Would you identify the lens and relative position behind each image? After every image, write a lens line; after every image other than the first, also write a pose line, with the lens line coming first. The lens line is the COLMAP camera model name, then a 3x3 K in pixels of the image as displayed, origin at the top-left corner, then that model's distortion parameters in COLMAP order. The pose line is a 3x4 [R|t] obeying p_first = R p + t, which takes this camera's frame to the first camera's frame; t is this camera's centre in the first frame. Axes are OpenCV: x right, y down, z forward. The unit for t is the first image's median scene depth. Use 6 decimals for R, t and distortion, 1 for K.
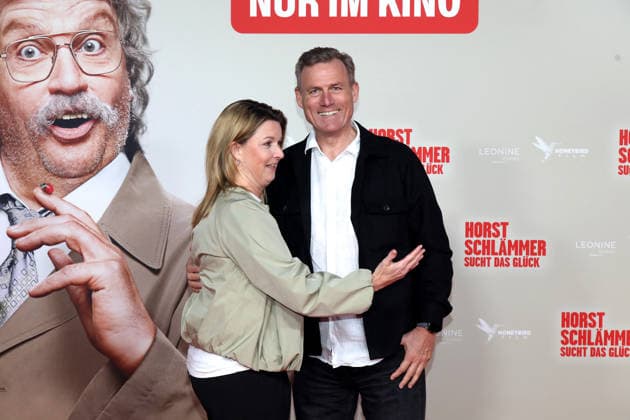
lens RADIAL K [[4325.7, 0, 333.3], [0, 4325.7, 181.2], [0, 0, 1]] dist [1.060945, 0.000000]
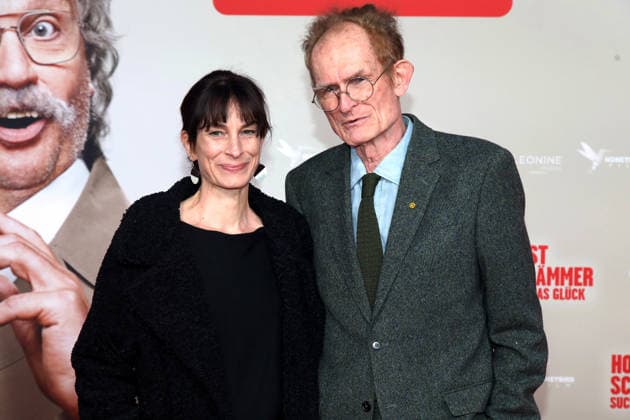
lens RADIAL K [[4325.7, 0, 368.6], [0, 4325.7, 159.3], [0, 0, 1]] dist [1.060945, 0.000000]
pose [[0.999871, 0.004624, 0.015400, -0.006538], [-0.004601, 0.999988, -0.001520, -0.005525], [-0.015407, 0.001449, 0.999880, 0.173332]]
